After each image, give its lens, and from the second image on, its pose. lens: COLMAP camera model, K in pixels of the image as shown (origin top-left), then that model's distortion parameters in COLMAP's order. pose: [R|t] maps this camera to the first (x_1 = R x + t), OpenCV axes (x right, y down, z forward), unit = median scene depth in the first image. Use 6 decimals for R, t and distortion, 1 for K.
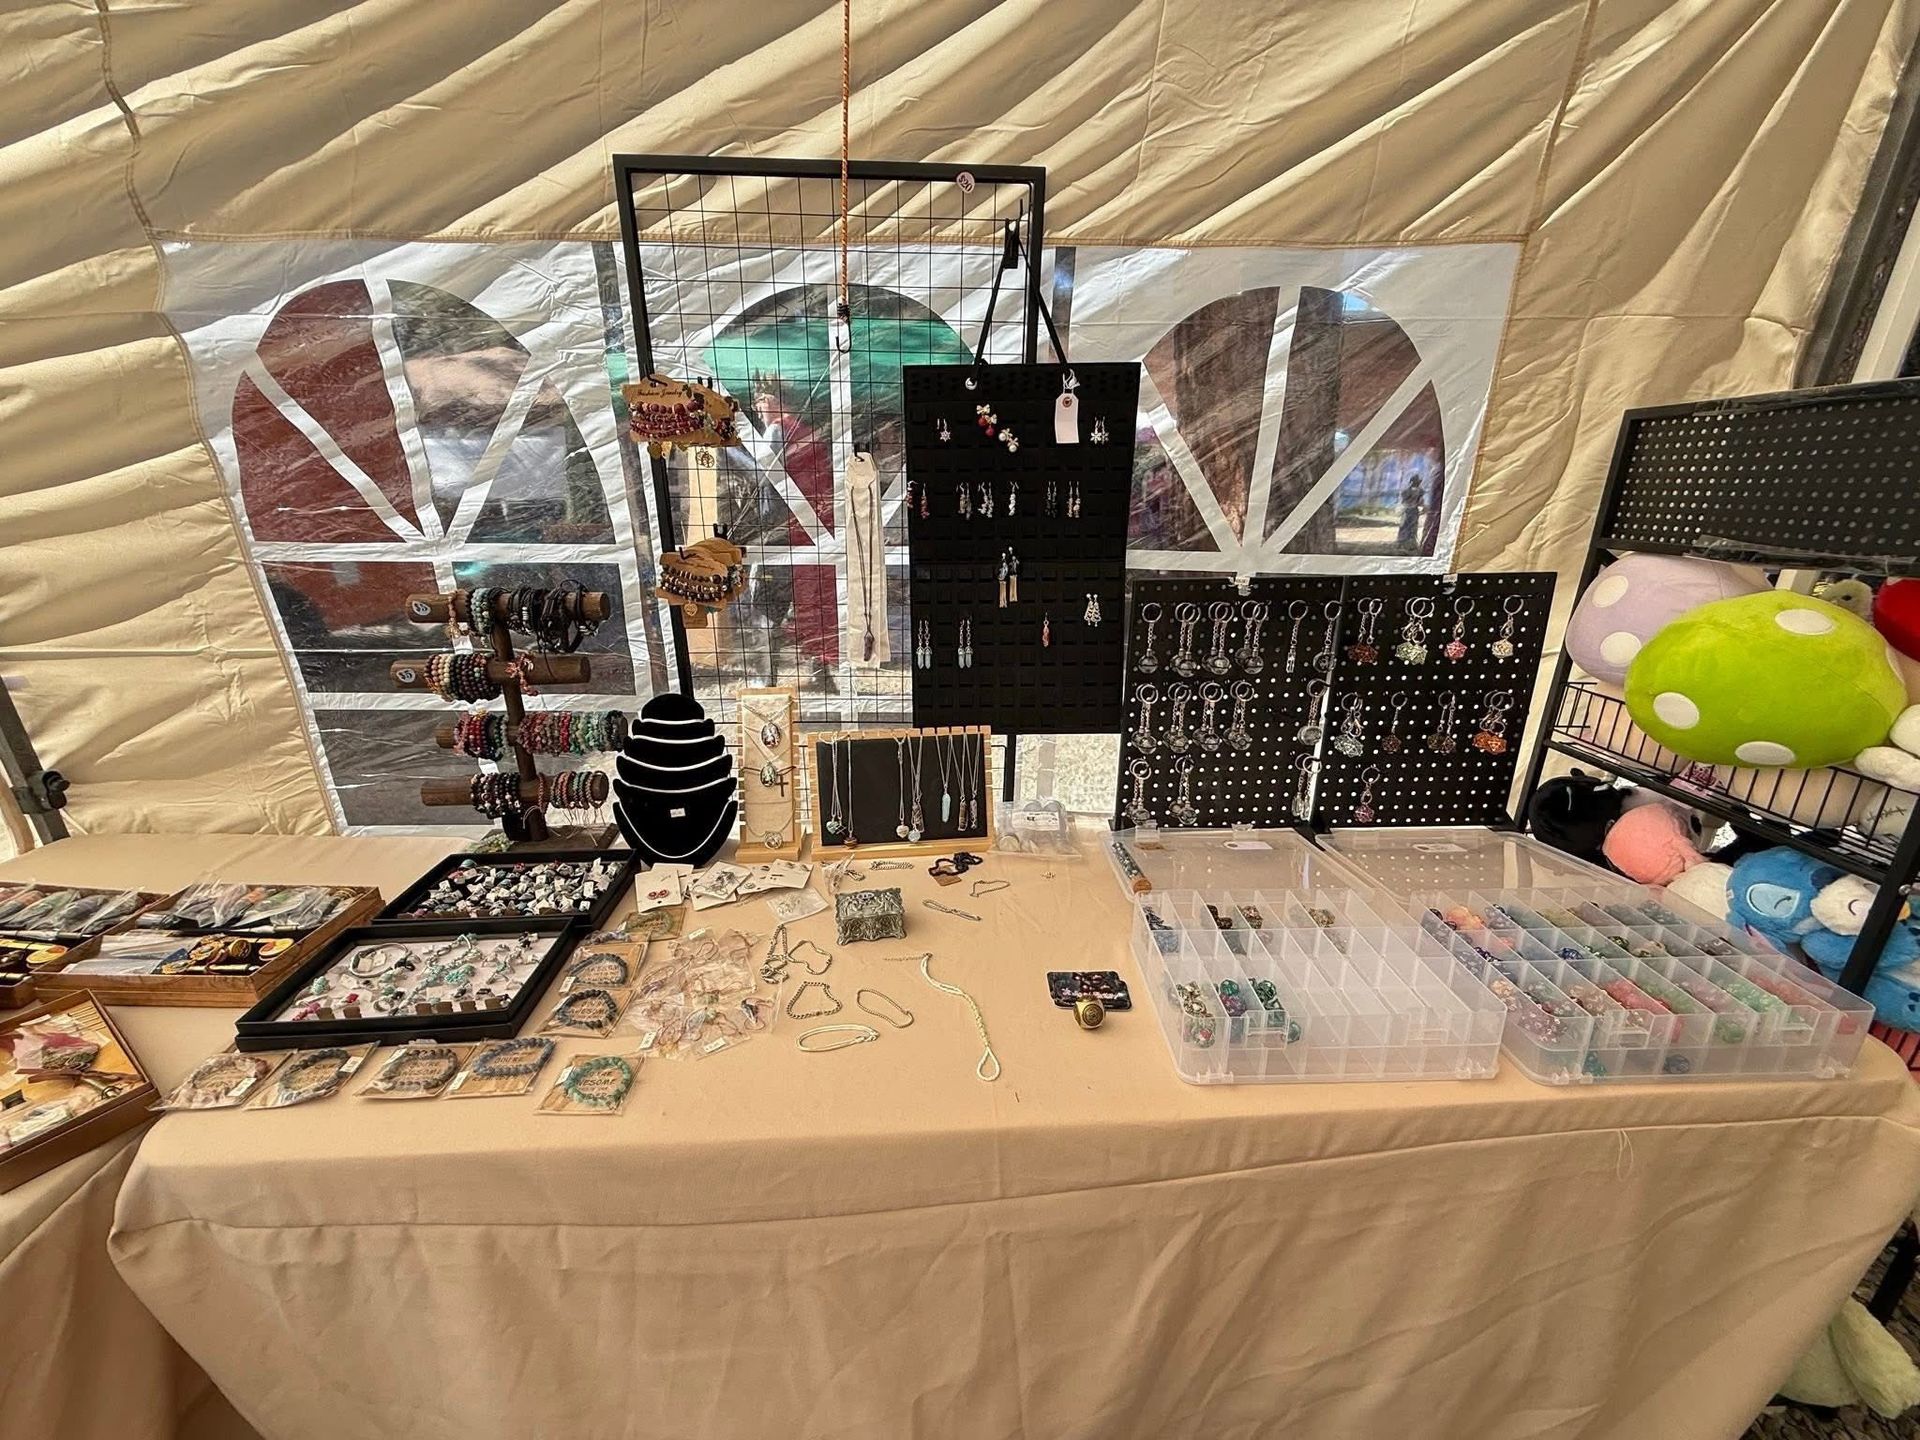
lens RADIAL K [[737.6, 0, 960.0], [0, 737.6, 720.0], [0, 0, 1]] dist [-0.000926, -0.000166]
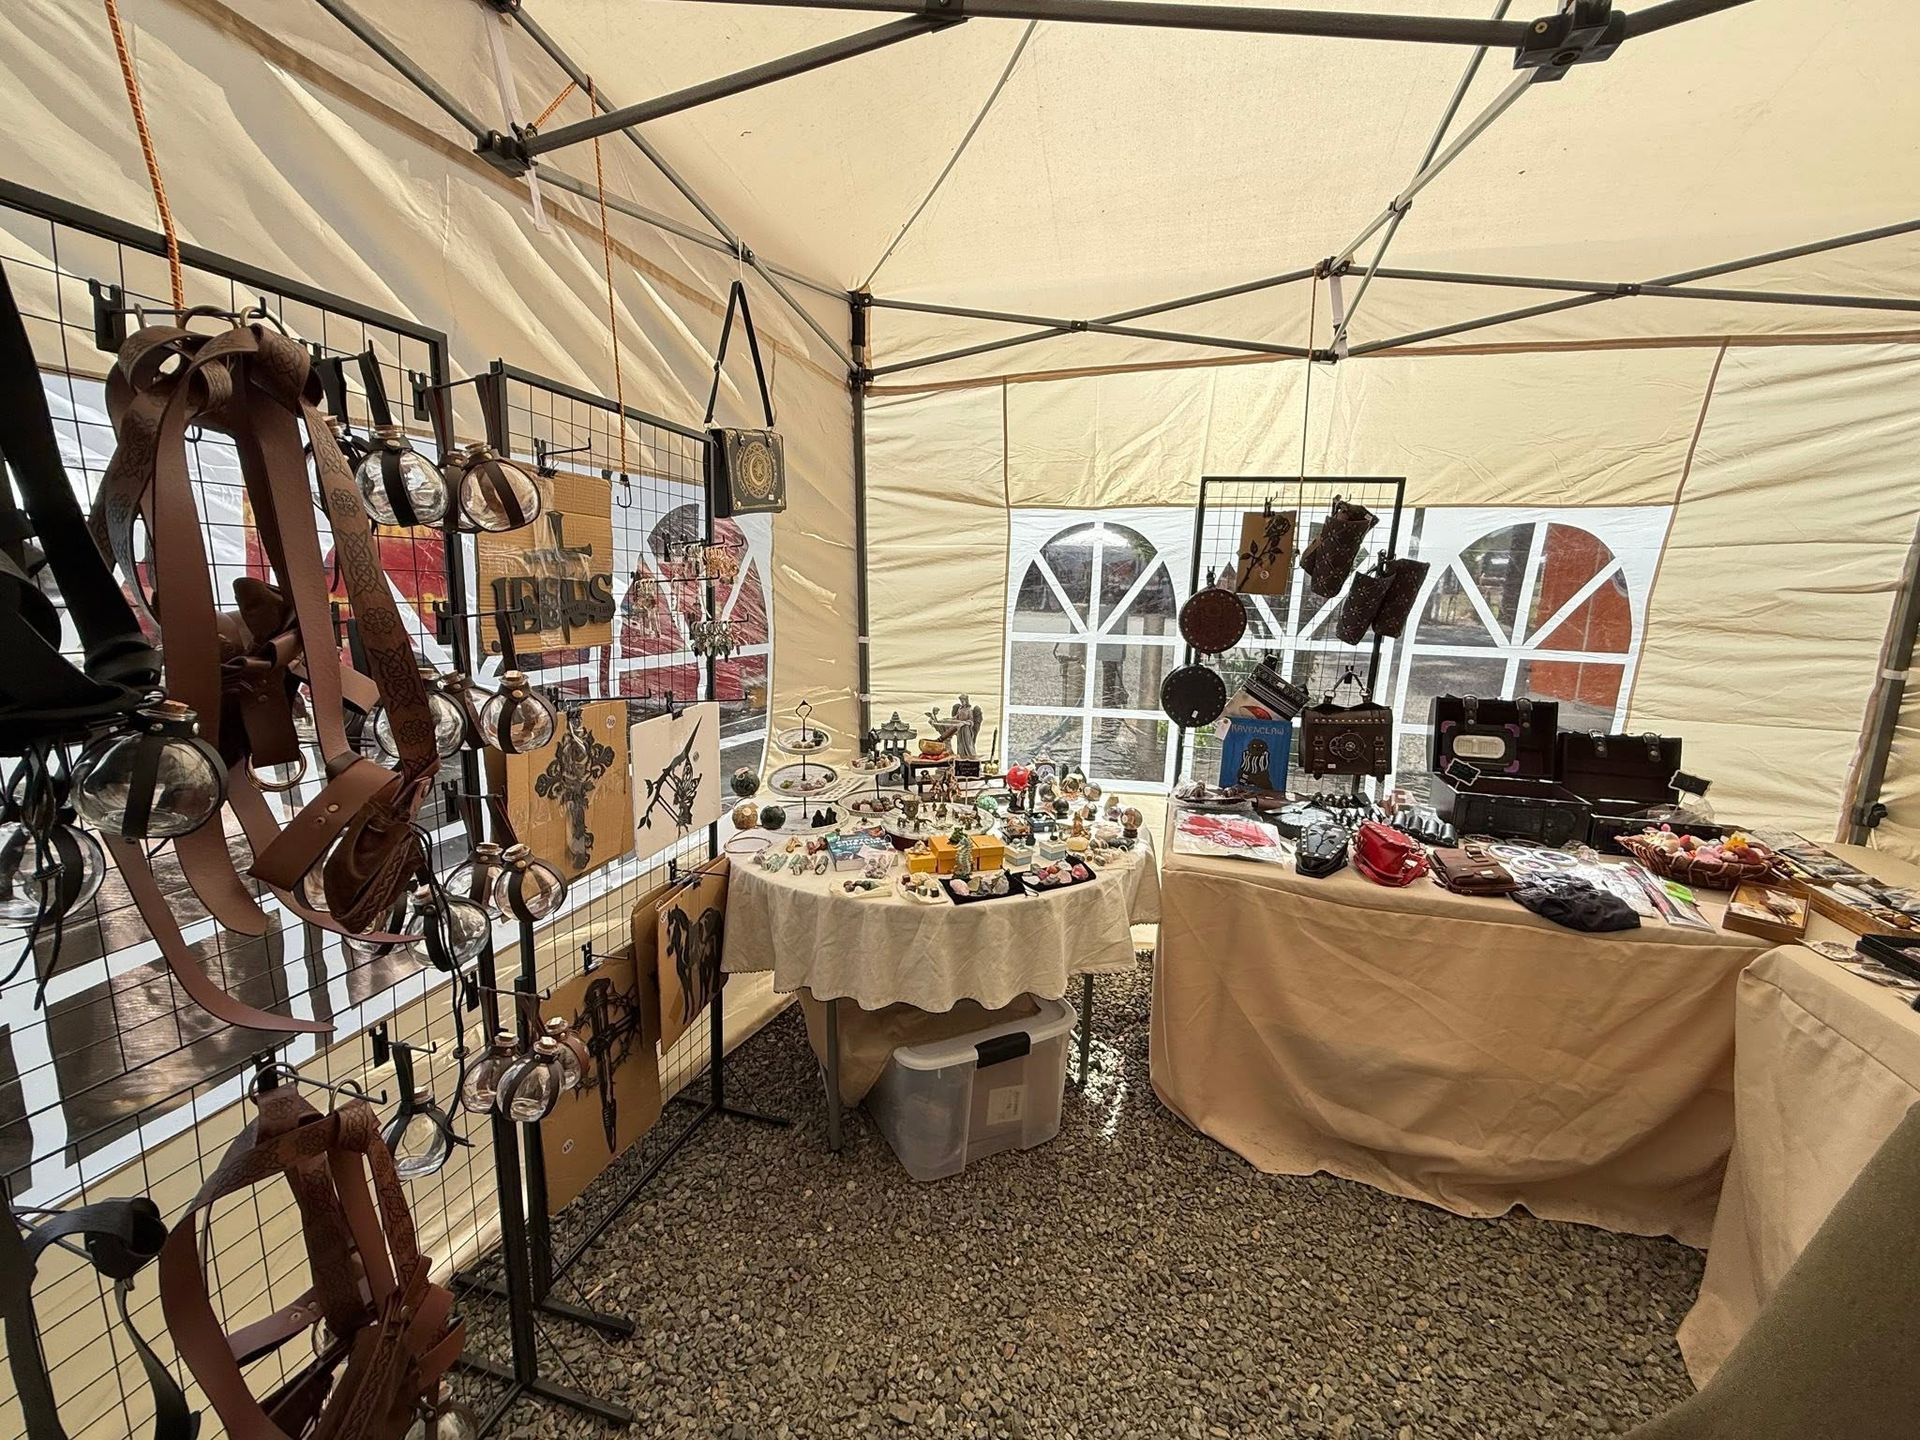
lens RADIAL K [[762.5, 0, 960.0], [0, 762.5, 720.0], [0, 0, 1]] dist [0.001833, 0.000085]
pose [[-0.285325, 0.182889, -0.940819, 0.964814], [-0.323560, 0.905615, 0.274173, 0.119534], [0.902163, 0.382640, -0.199219, -0.593010]]
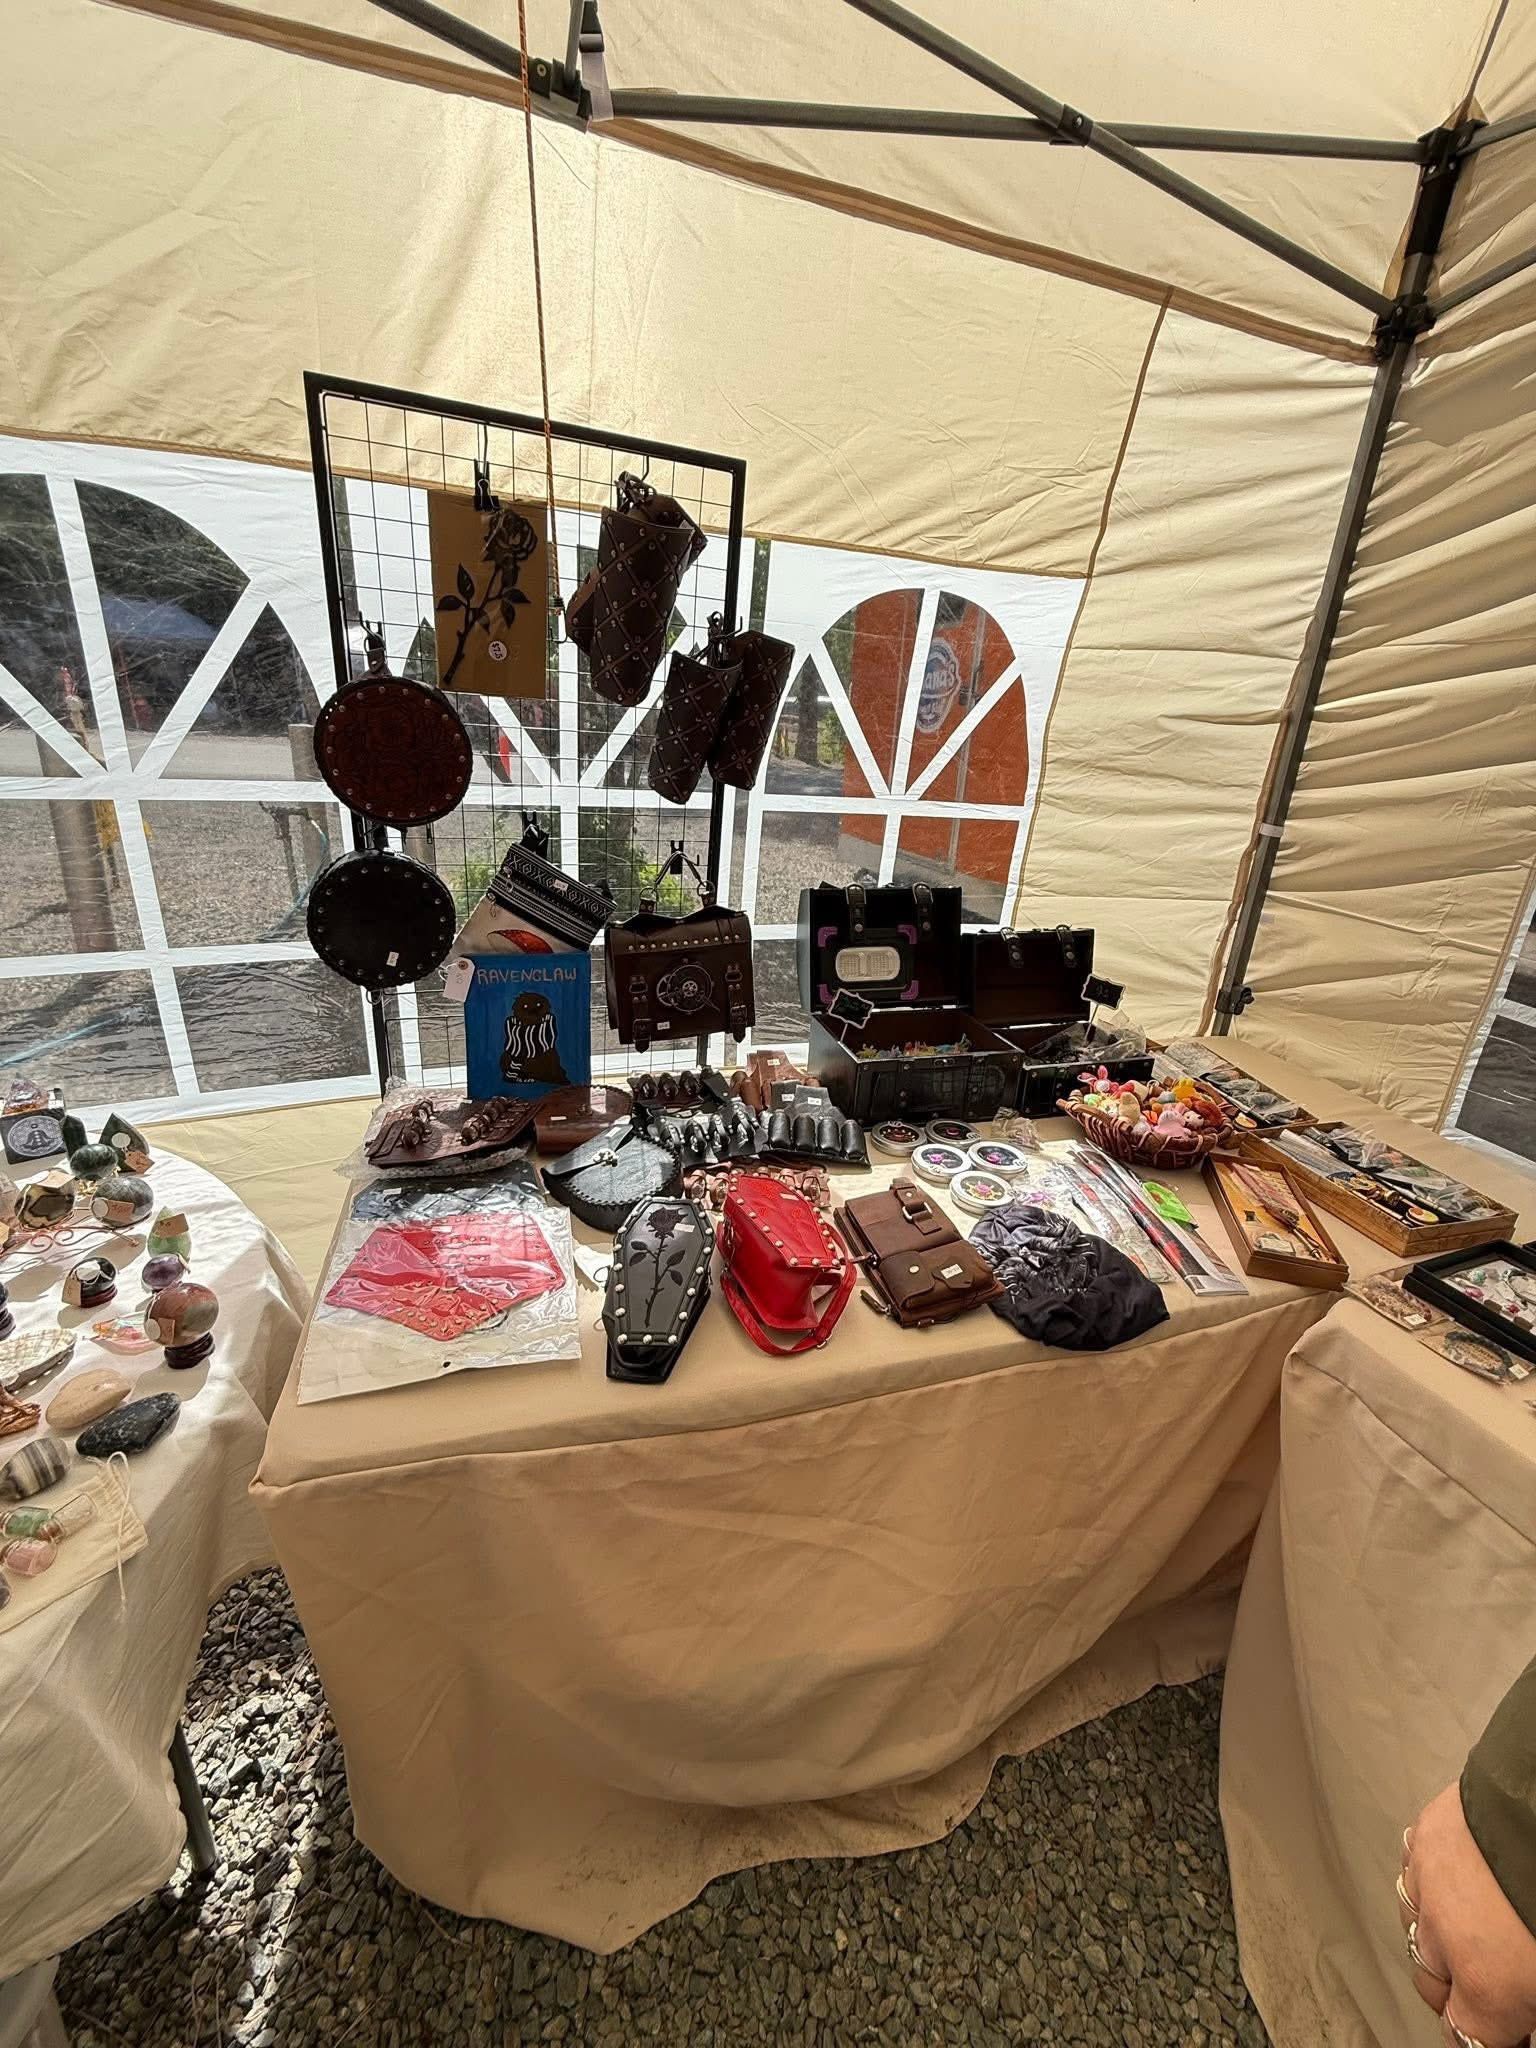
lens RADIAL K [[822.7, 0, 758.5], [0, 822.7, 1027.2], [0, 0, 1]] dist [0.002860, 0.000110]
pose [[0.279811, 0.361848, -0.889254, -0.214643], [-0.364355, 0.896980, 0.250344, 0.107725], [0.888229, 0.253955, 0.382826, -0.373768]]
